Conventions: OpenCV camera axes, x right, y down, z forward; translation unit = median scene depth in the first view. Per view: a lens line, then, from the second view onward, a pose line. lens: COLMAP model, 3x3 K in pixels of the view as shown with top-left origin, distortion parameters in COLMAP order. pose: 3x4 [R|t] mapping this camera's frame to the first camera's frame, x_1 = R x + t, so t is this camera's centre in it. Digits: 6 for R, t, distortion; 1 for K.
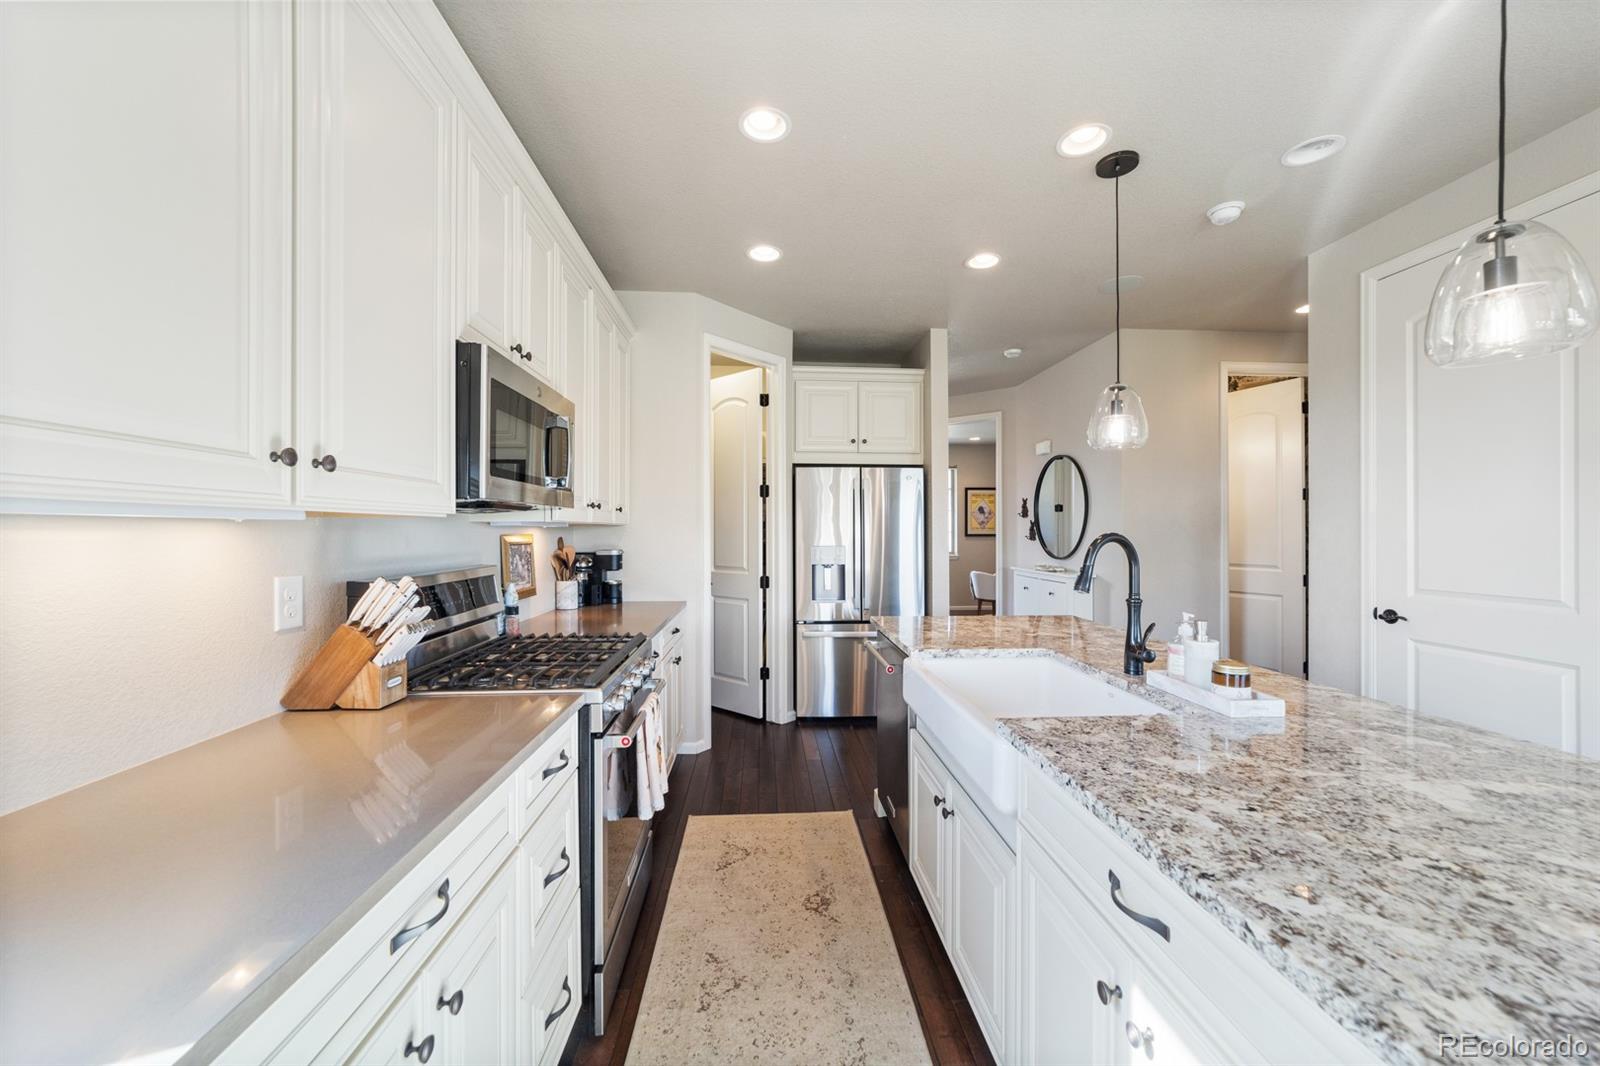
lens RADIAL K [[614.2, 0, 799.8], [0, 614.2, 529.7], [0, 0, 1]] dist [-0.015129, 0.007331]
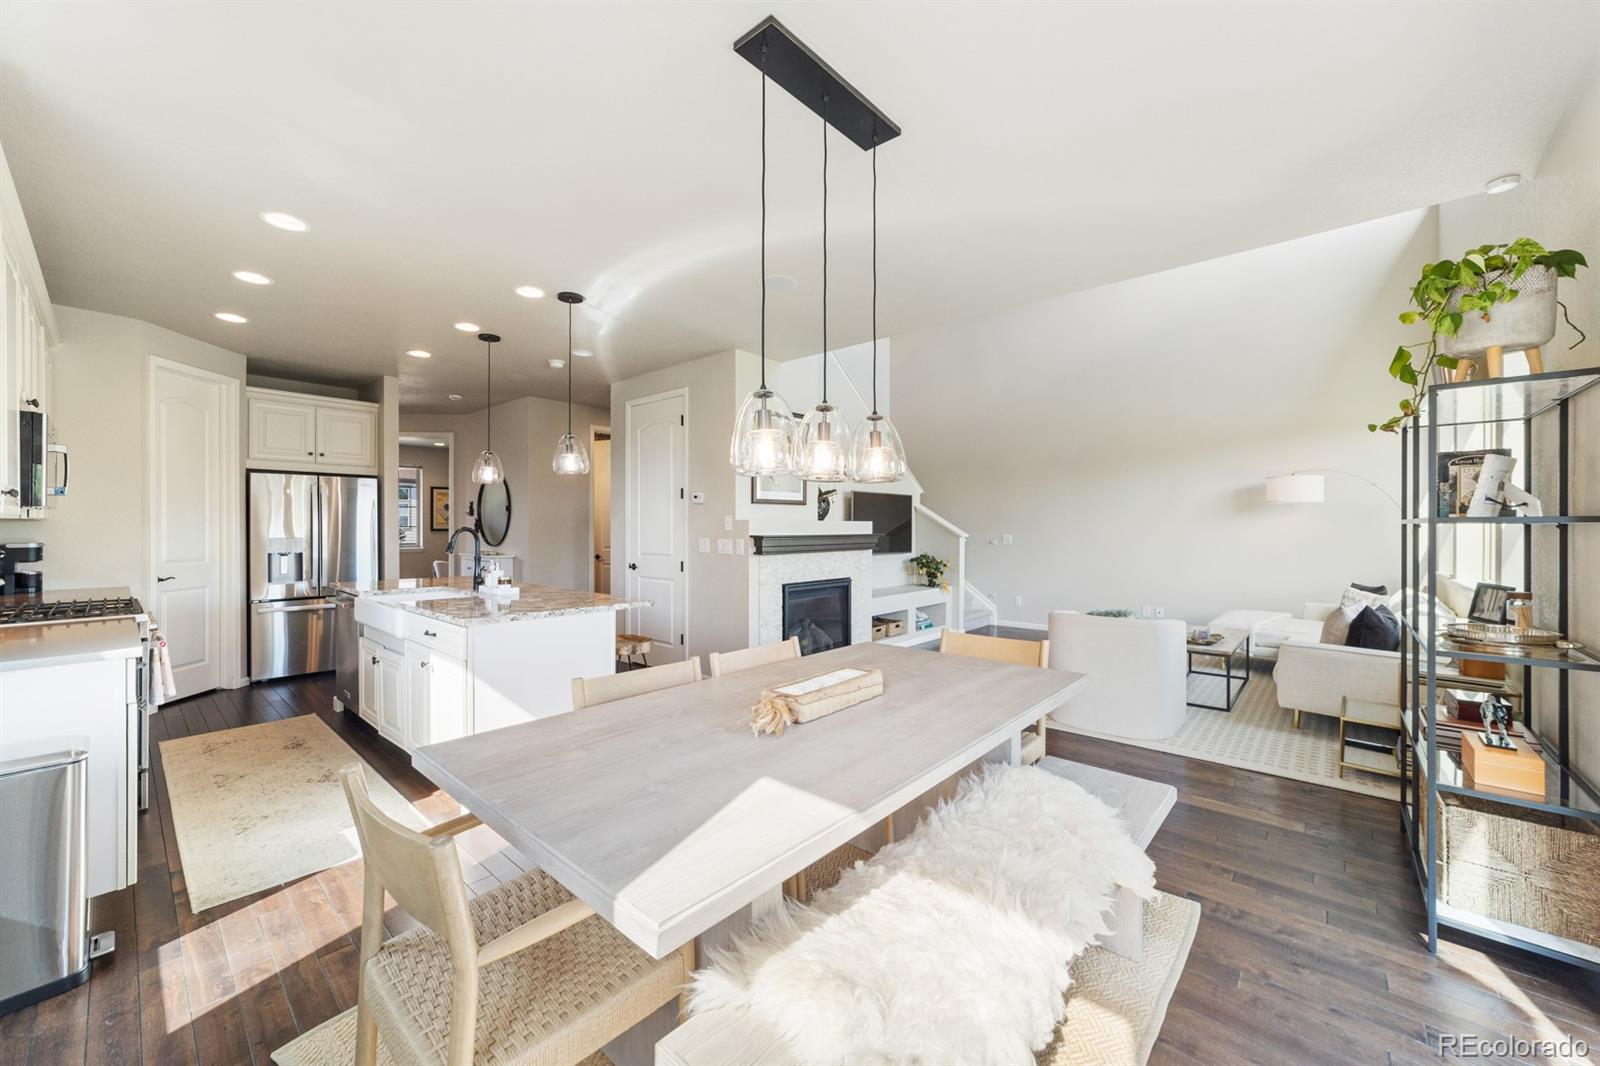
lens RADIAL K [[614.2, 0, 800.8], [0, 614.2, 527.1], [0, 0, 1]] dist [-0.015129, 0.007331]
pose [[0.708117, 0.000191, 0.706095, -0.084165], [-0.002636, 0.999994, 0.002372, -0.000756], [-0.706090, -0.003541, 0.708113, -0.592740]]
